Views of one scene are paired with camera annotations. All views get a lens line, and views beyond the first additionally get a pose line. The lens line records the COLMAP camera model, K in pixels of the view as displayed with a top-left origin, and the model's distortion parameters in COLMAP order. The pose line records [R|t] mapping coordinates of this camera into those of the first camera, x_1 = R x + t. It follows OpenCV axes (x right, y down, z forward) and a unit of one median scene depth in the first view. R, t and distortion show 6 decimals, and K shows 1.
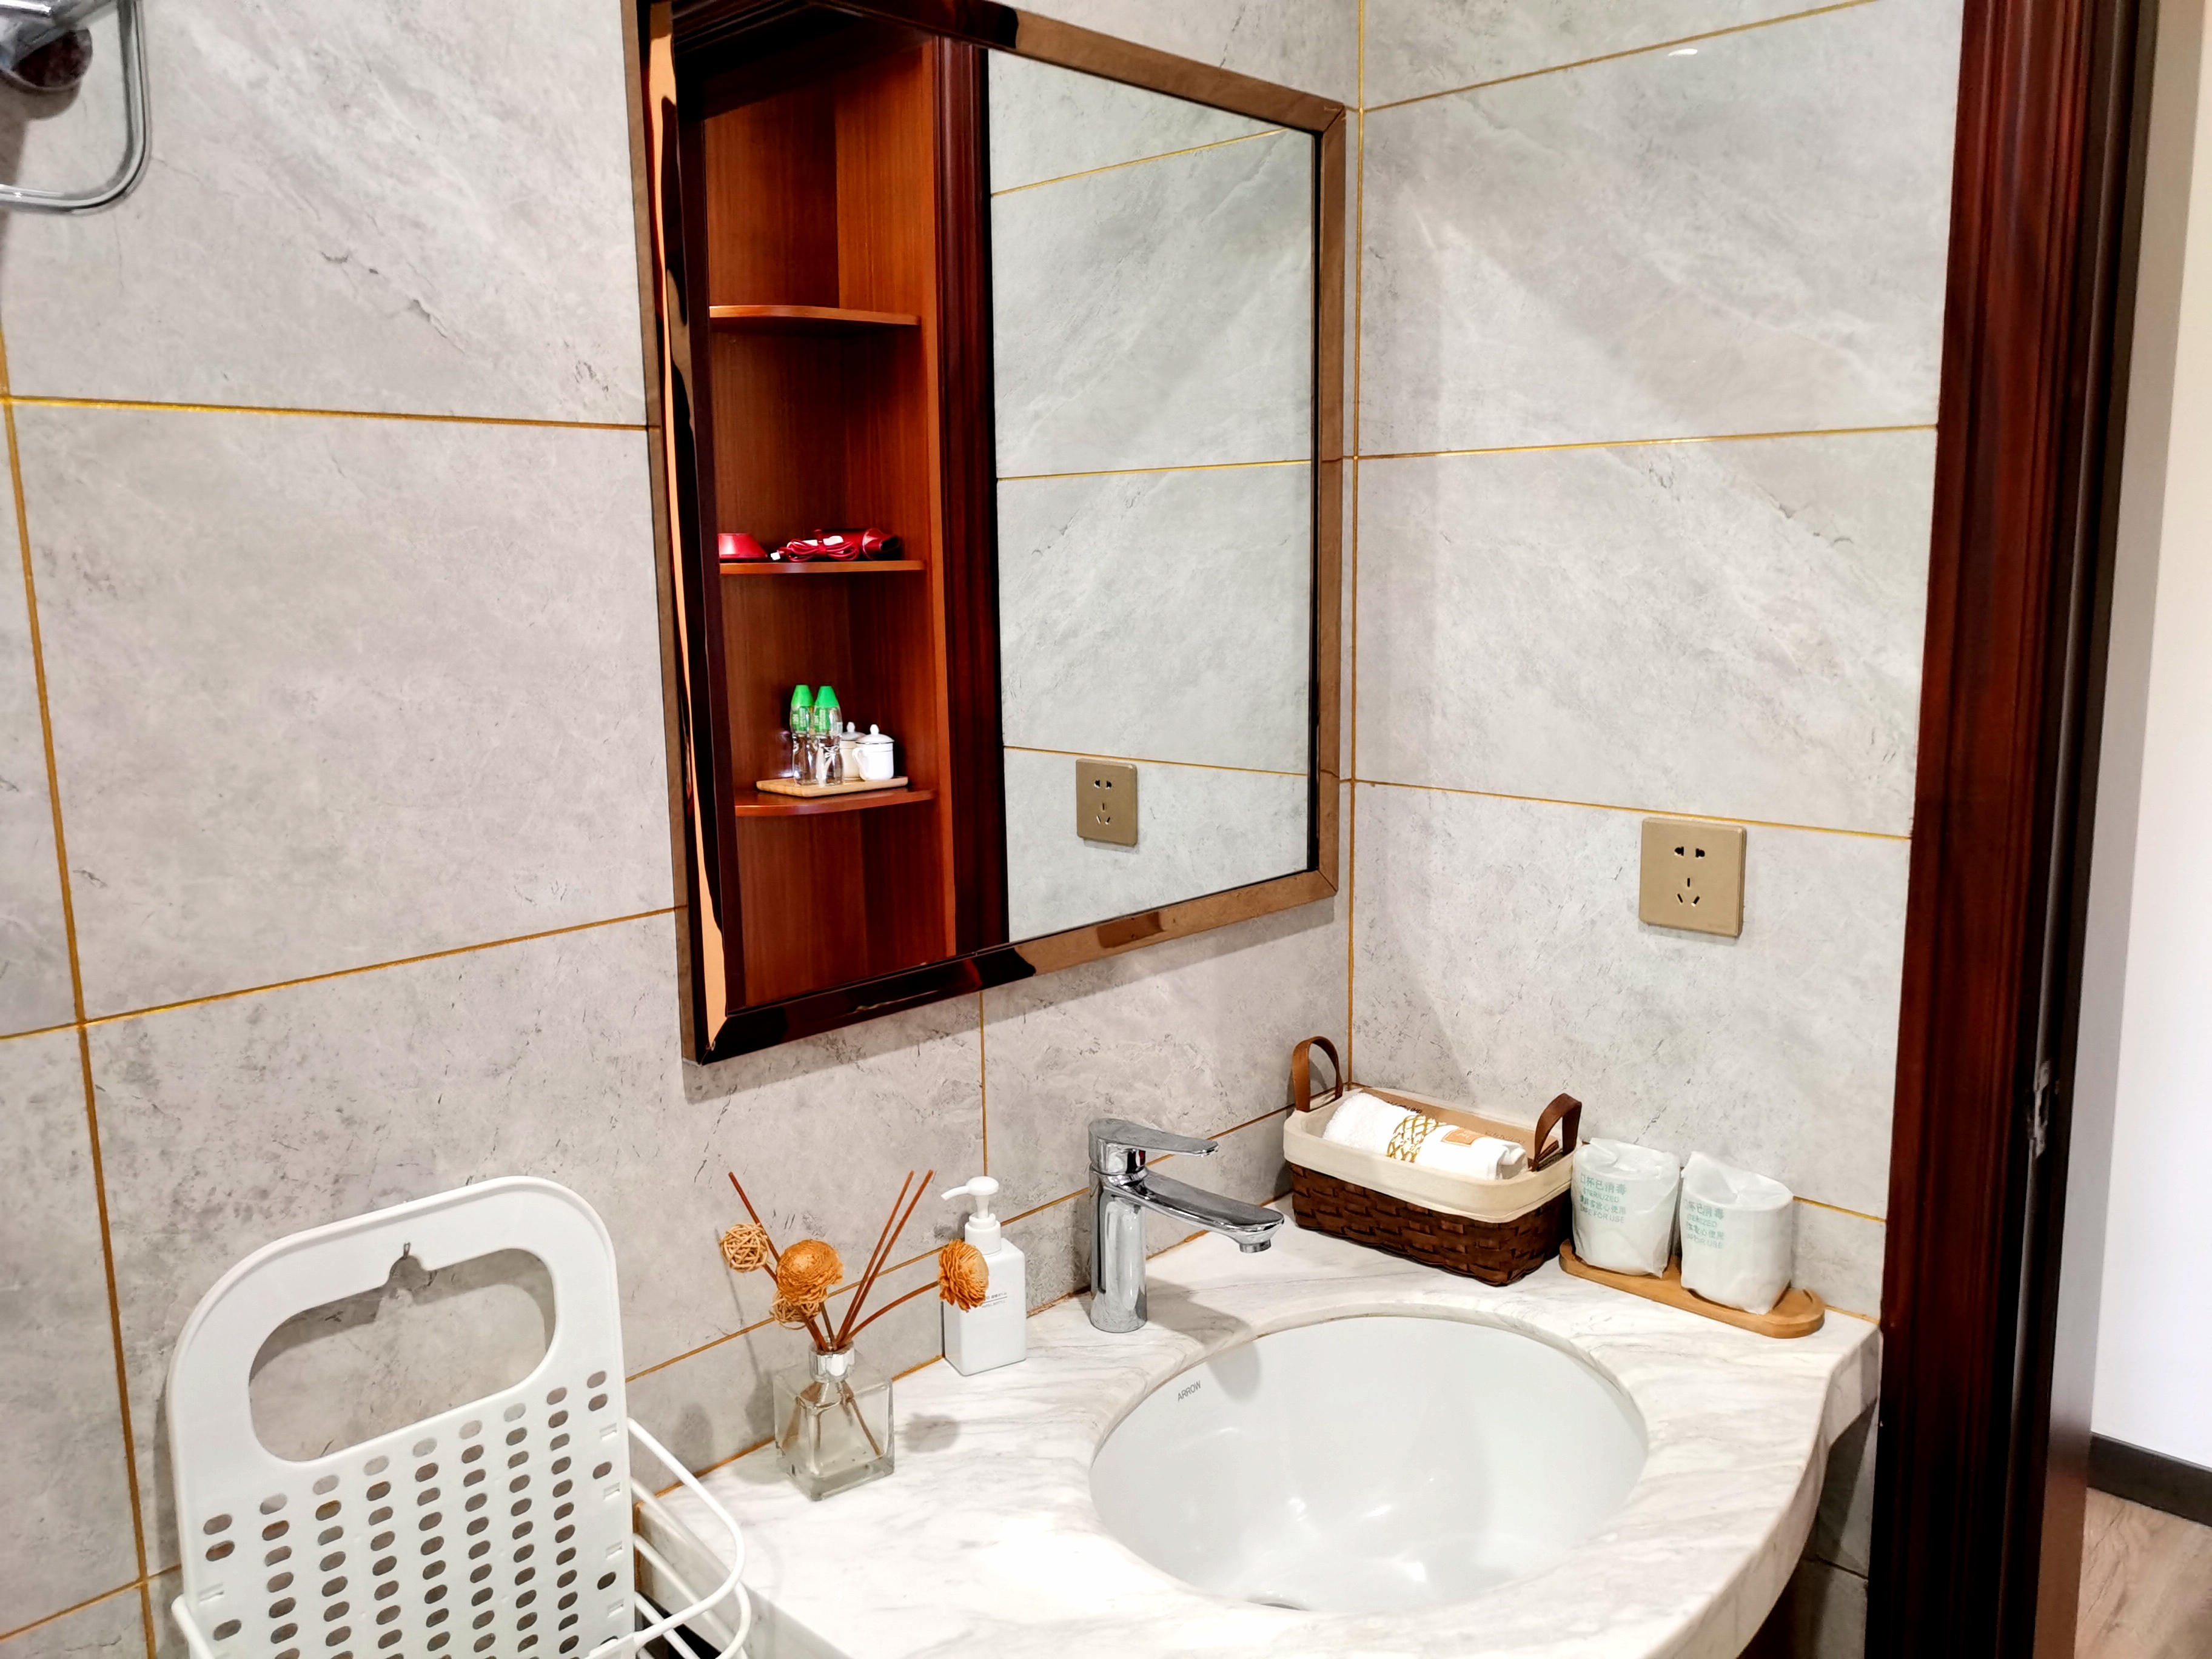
lens RADIAL K [[1697.6, 0, 1101.0], [0, 1697.6, 827.9], [0, 0, 1]] dist [0.050247, -0.051923]
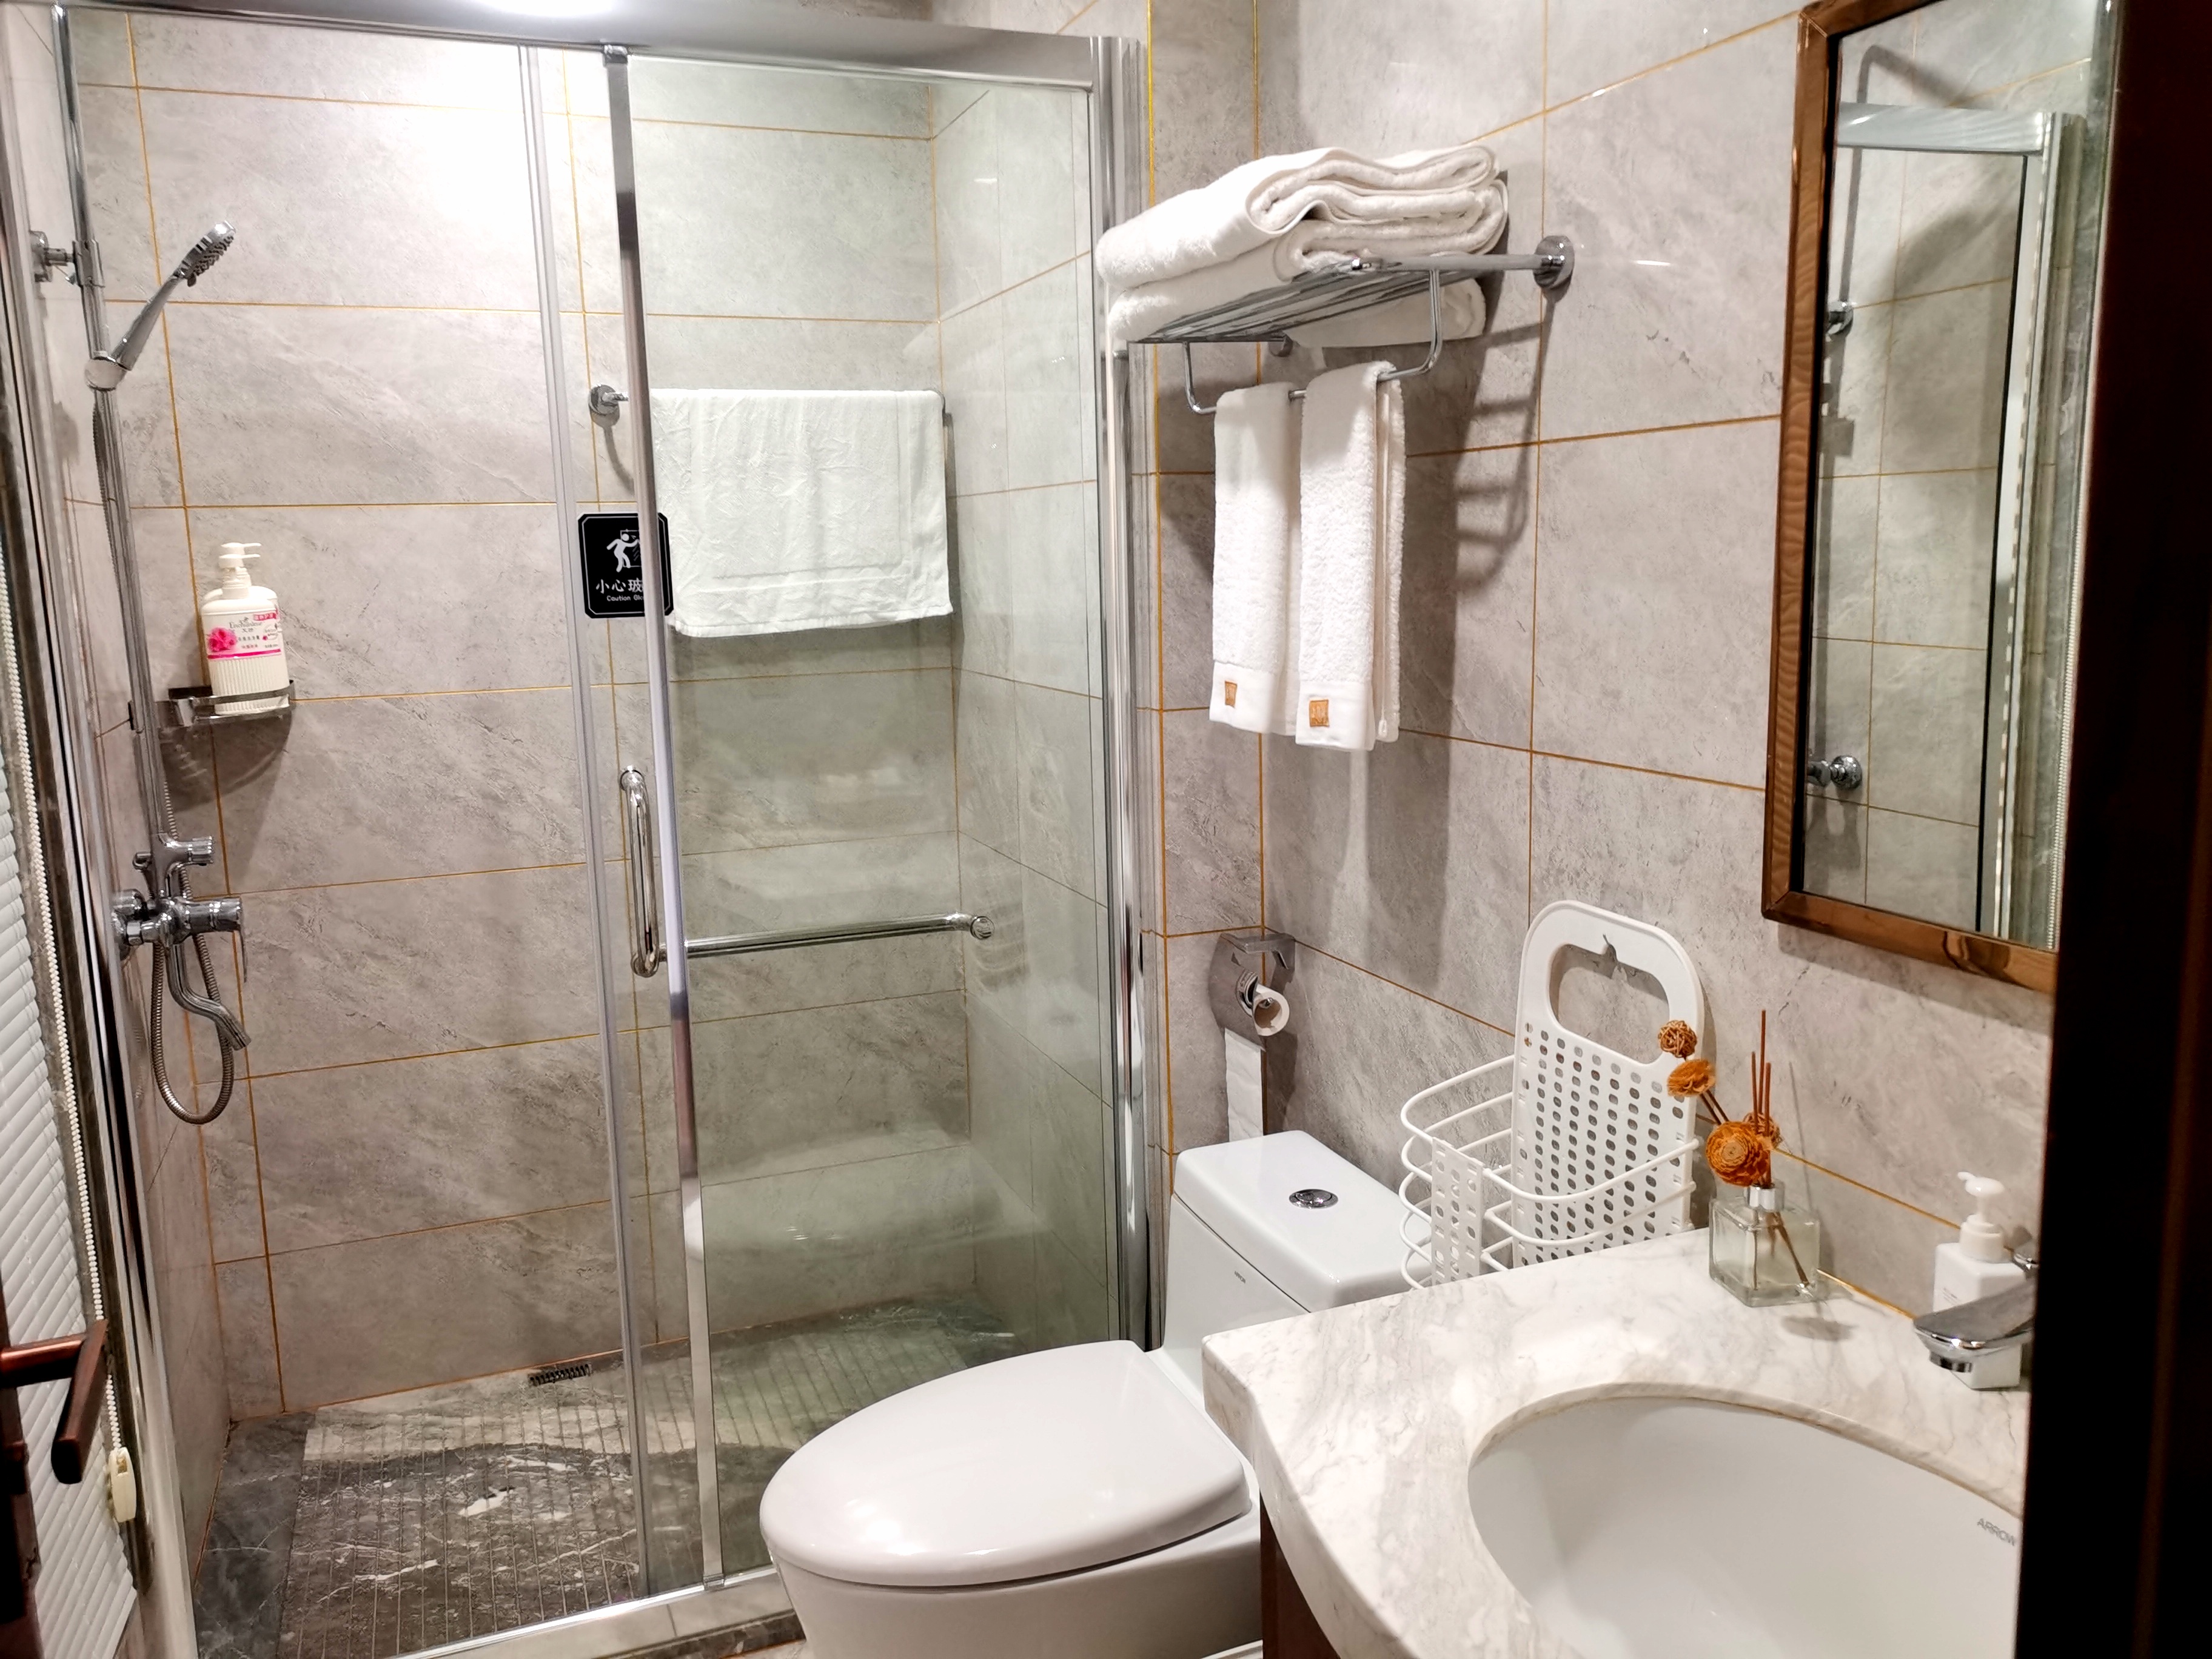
lens RADIAL K [[1697.6, 0, 1102.4], [0, 1697.6, 827.2], [0, 0, 1]] dist [0.050247, -0.051923]
pose [[-0.421062, 0.180060, -0.888980, 1.279919], [-0.113960, 0.961829, 0.248792, -0.218300], [0.899844, 0.206065, -0.384470, 1.207256]]
